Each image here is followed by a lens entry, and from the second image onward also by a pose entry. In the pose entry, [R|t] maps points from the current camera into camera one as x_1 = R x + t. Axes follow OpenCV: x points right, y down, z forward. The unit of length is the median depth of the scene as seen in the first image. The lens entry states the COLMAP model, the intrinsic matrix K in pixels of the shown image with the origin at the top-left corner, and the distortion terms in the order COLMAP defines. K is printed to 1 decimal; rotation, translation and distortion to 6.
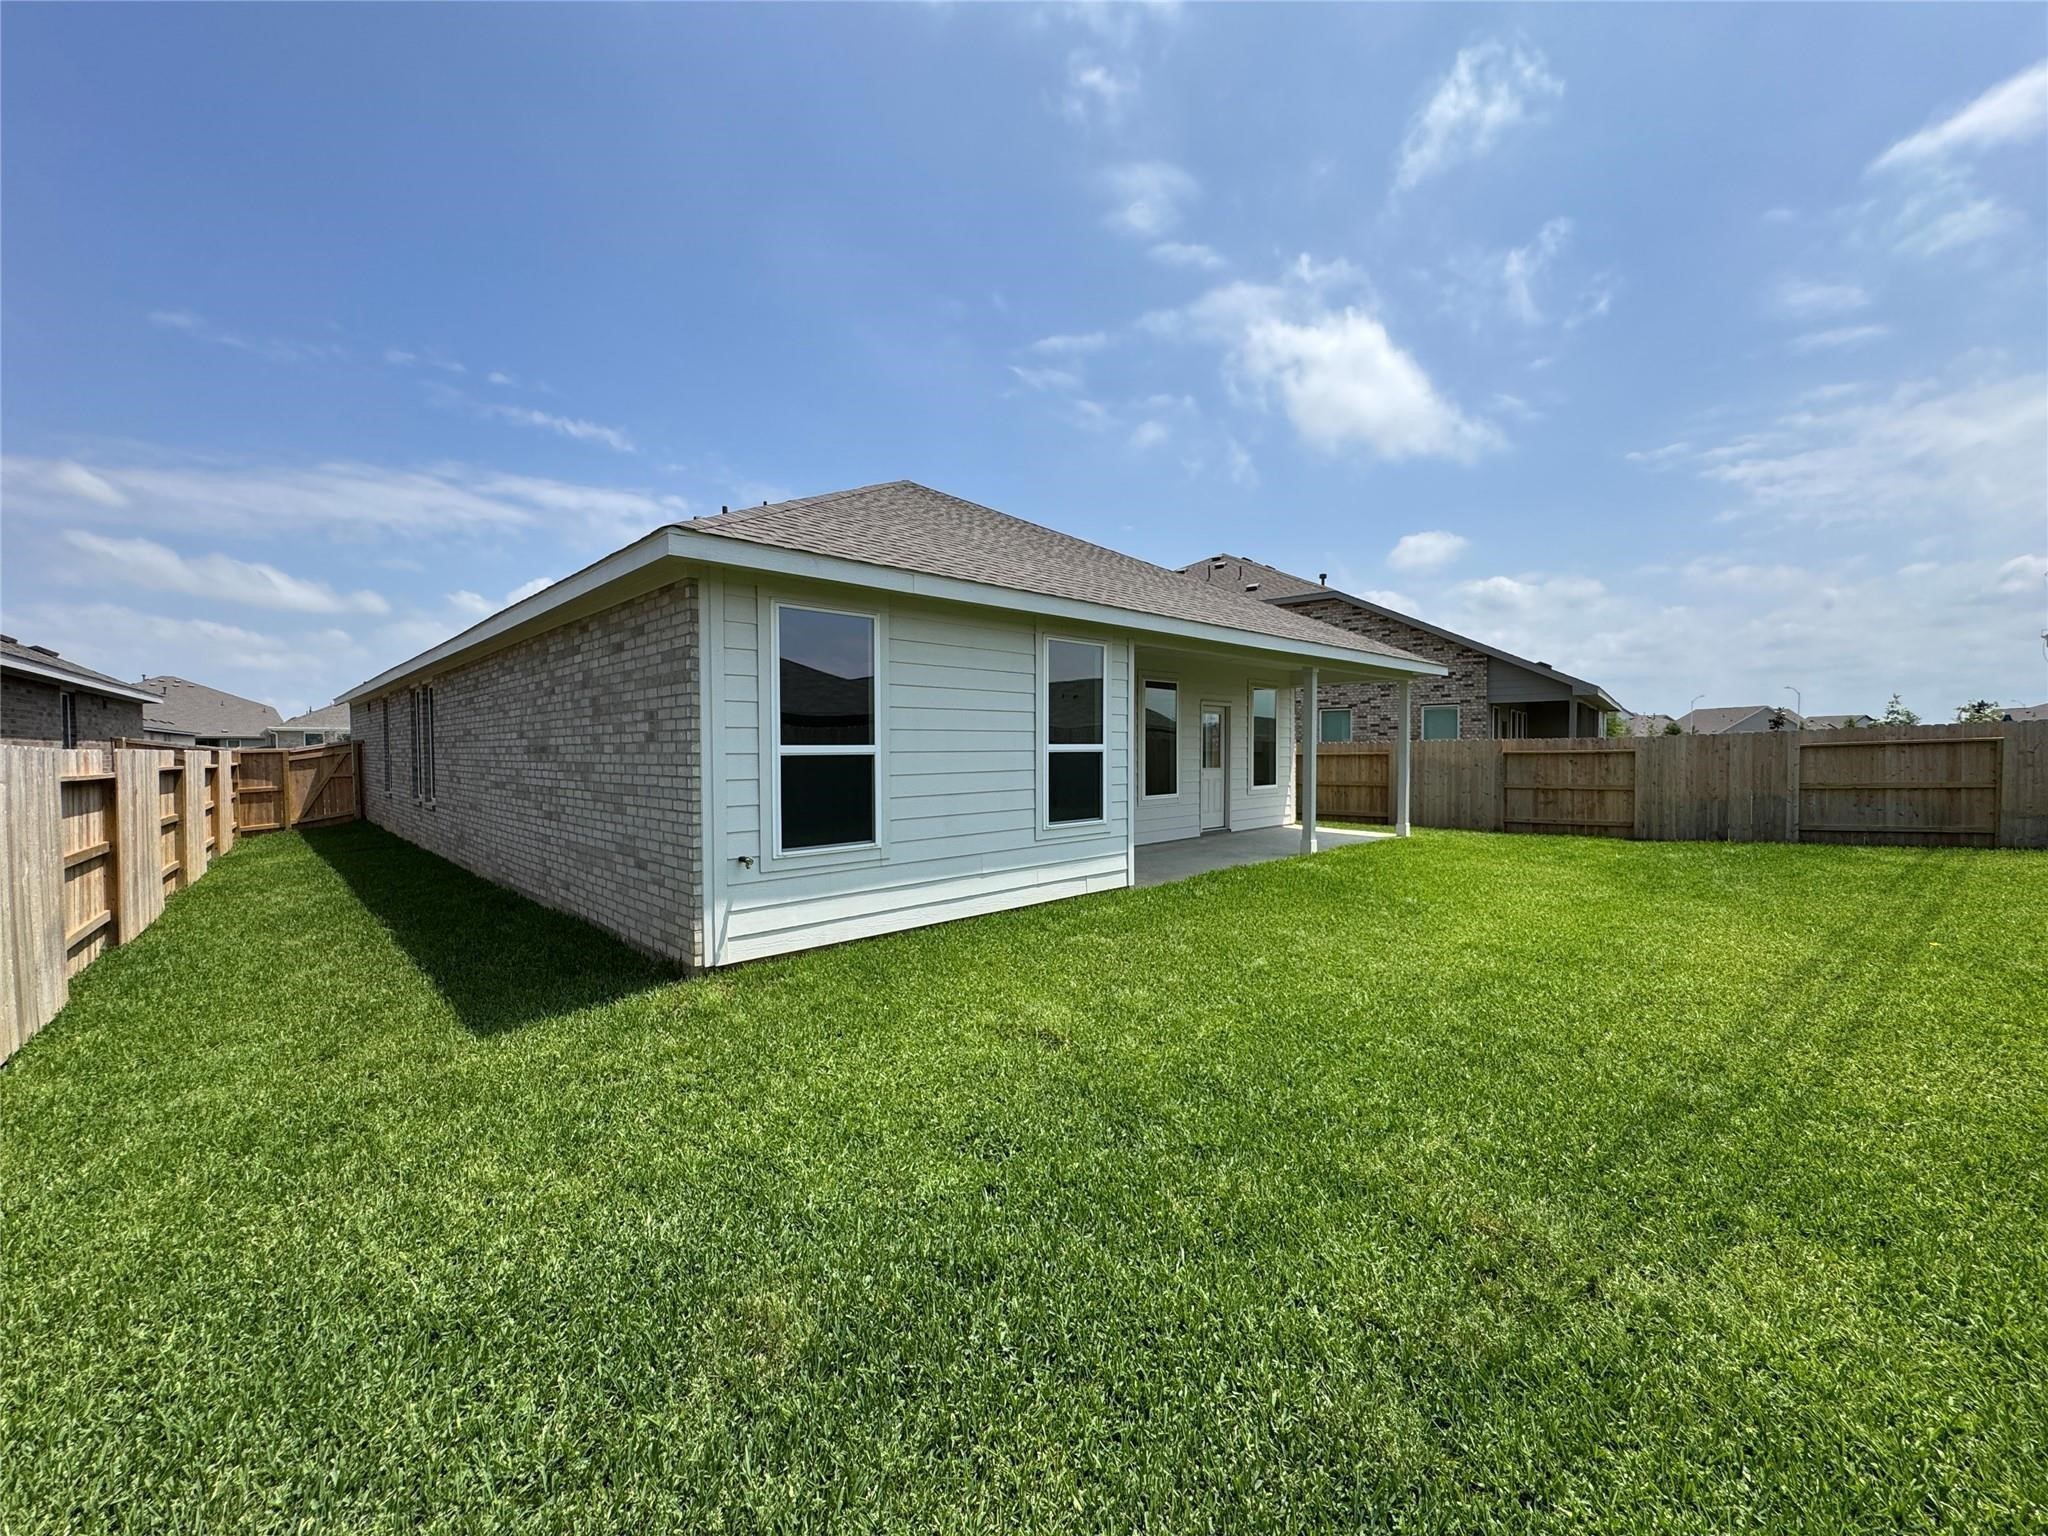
lens RADIAL K [[822.2, 0, 1024.0], [0, 822.2, 768.0], [0, 0, 1]] dist [-0.002997, 0.000376]
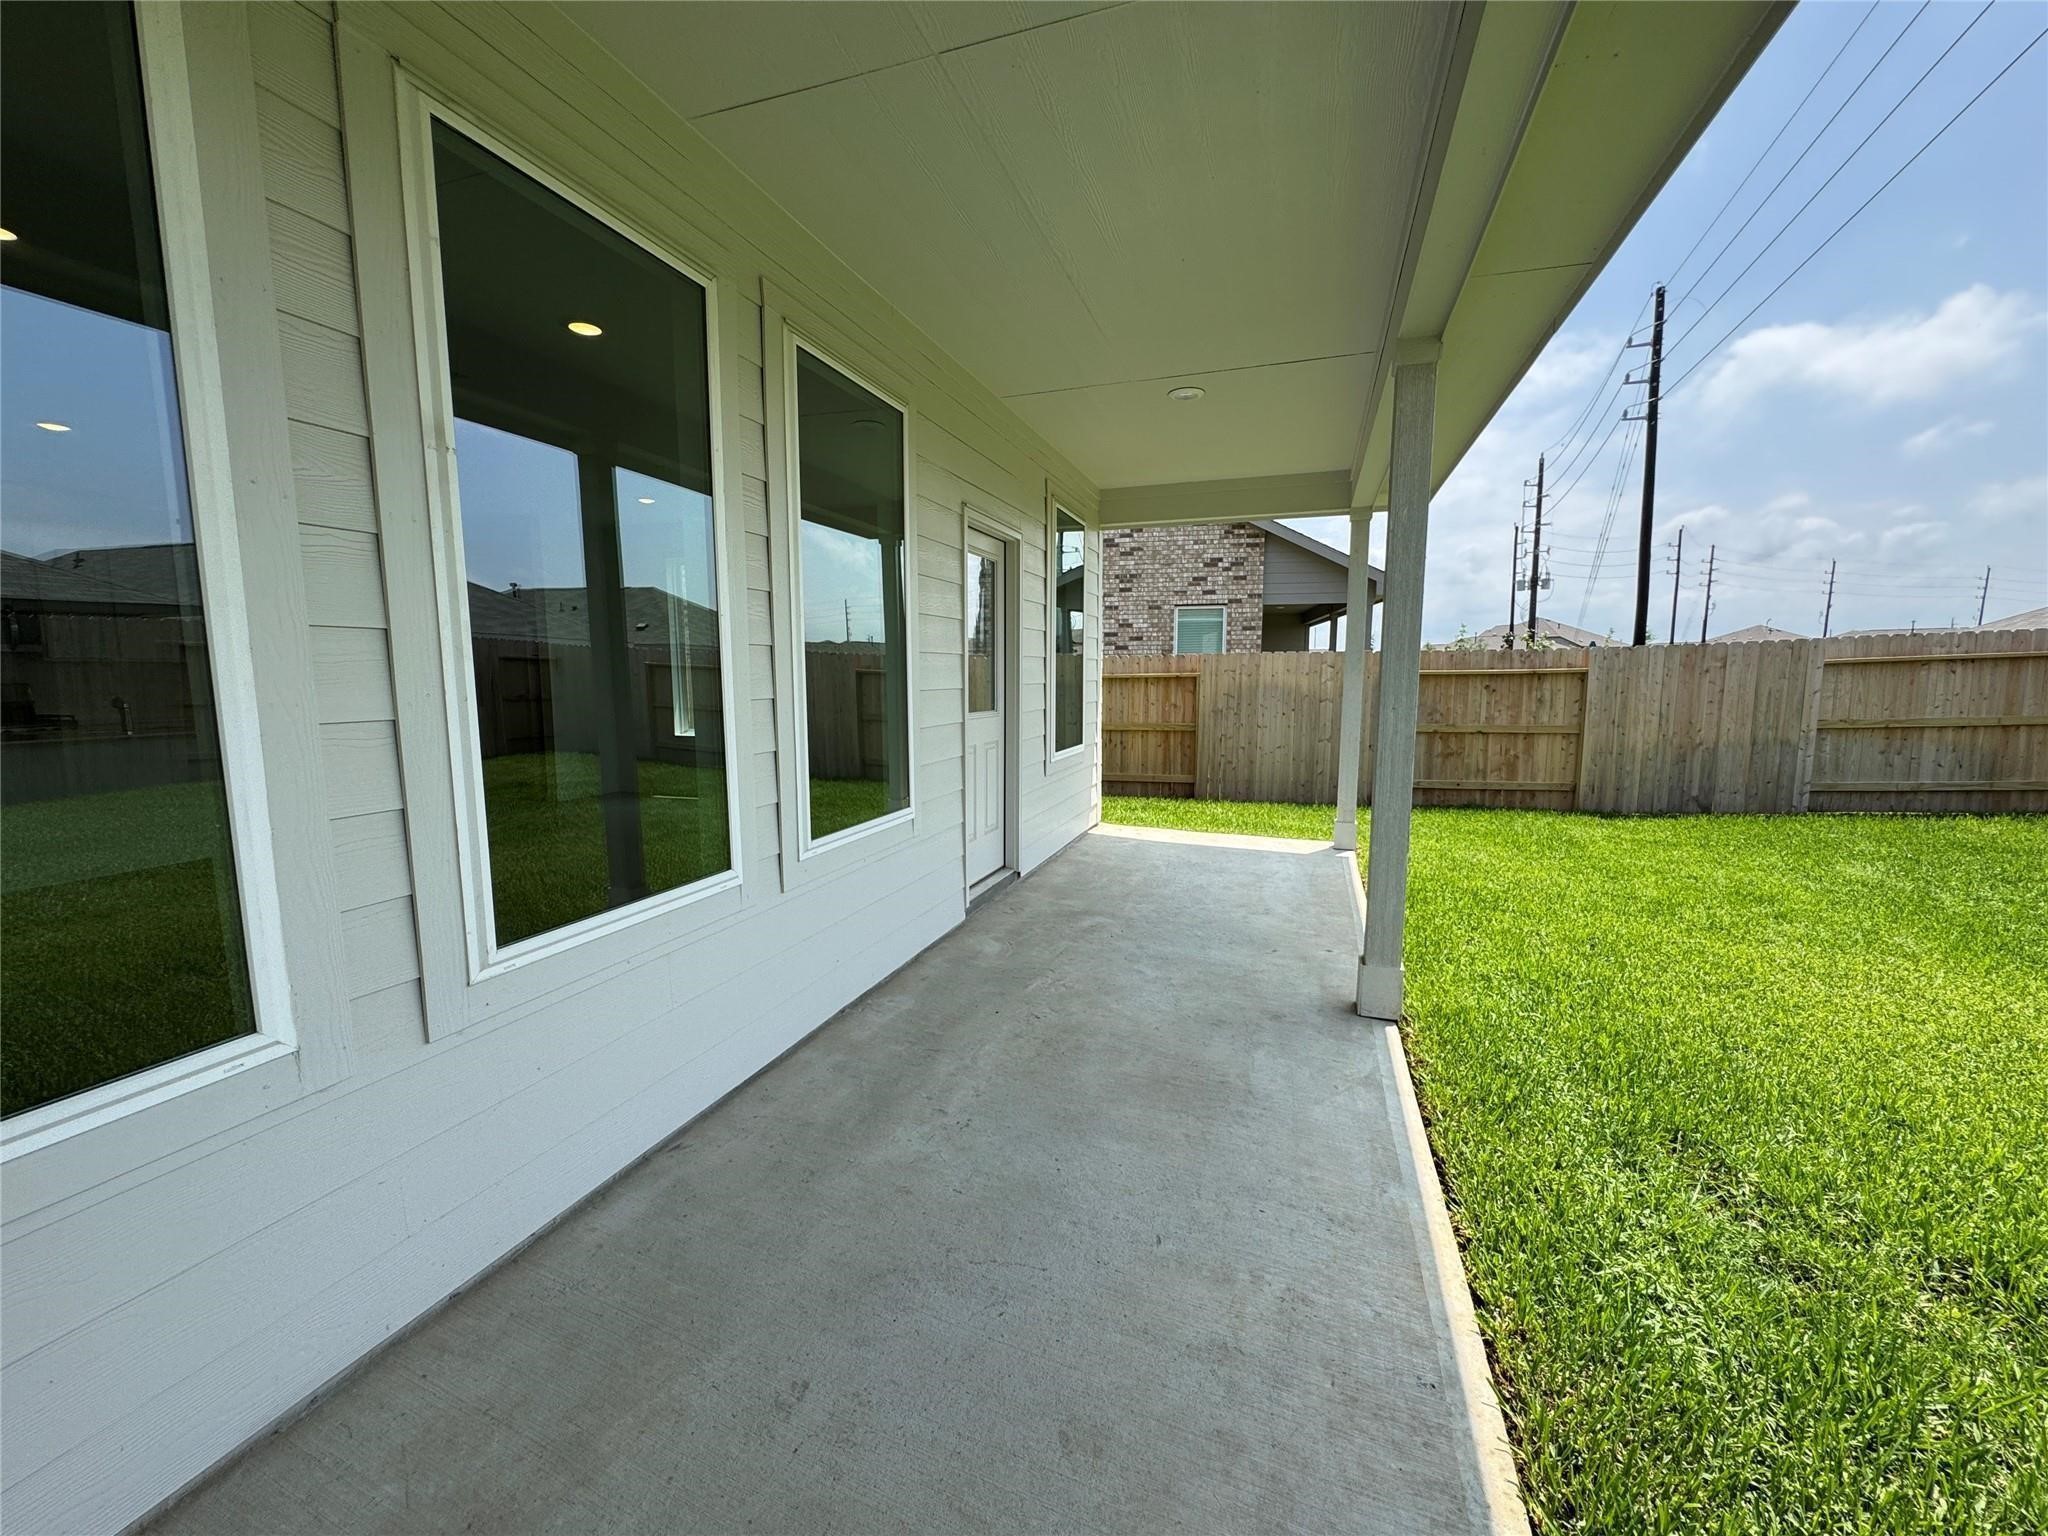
lens RADIAL K [[822.2, 0, 1024.0], [0, 822.2, 768.0], [0, 0, 1]] dist [-0.002997, 0.000376]
pose [[0.894907, -0.048881, 0.443566, 0.092218], [0.008427, 0.995657, 0.092720, -0.009273], [-0.446172, -0.079237, 0.891432, 0.698725]]
